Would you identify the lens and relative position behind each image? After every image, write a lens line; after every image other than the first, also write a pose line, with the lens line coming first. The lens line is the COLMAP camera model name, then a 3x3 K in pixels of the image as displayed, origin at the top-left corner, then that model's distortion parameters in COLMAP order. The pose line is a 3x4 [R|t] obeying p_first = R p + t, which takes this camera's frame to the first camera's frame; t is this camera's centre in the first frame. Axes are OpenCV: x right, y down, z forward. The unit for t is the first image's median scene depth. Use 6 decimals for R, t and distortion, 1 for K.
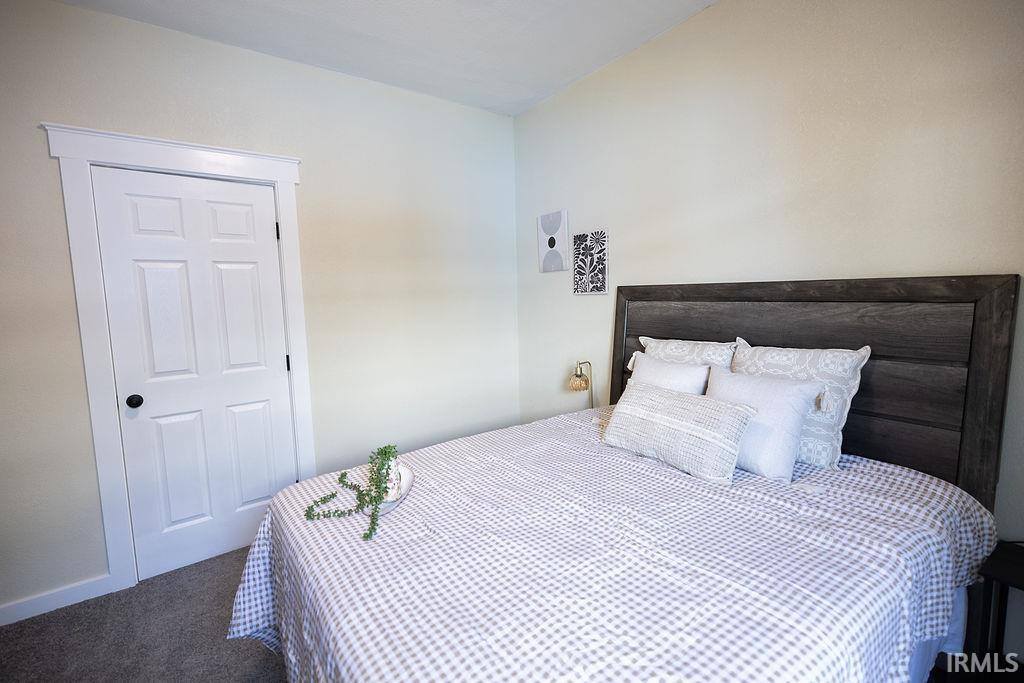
lens RADIAL K [[437.8, 0, 511.6], [0, 437.8, 337.9], [0, 0, 1]] dist [0.001169, 0.000144]
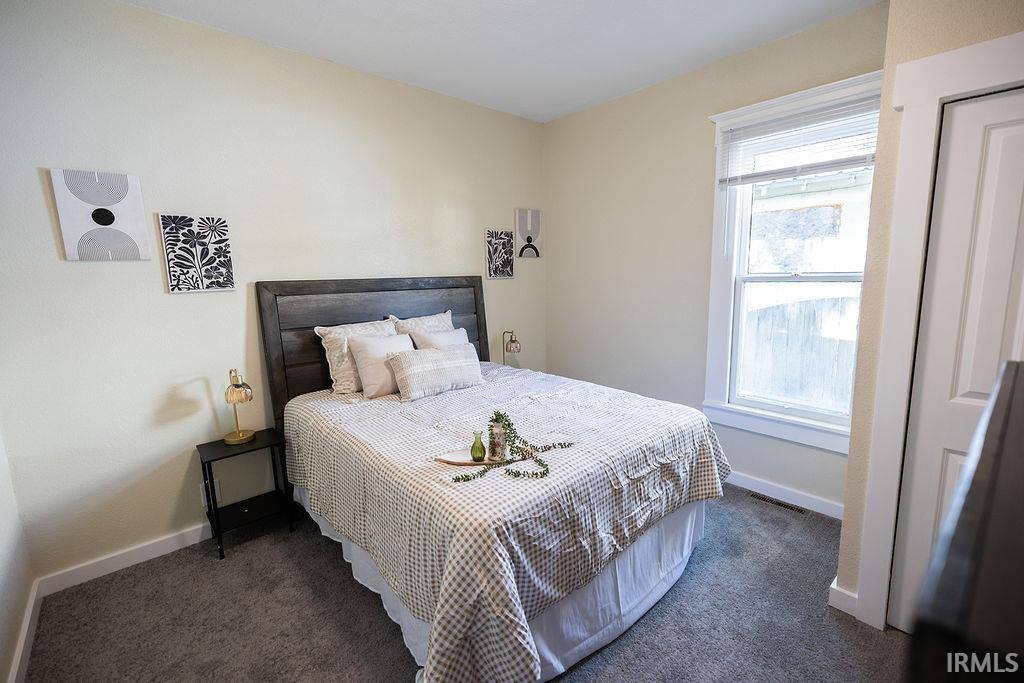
lens RADIAL K [[437.8, 0, 511.6], [0, 437.8, 337.9], [0, 0, 1]] dist [0.001169, 0.000144]
pose [[-0.100022, -0.142090, 0.984787, -0.732592], [0.112345, 0.981809, 0.153071, -0.077902], [-0.988622, 0.125946, -0.082239, 0.521891]]
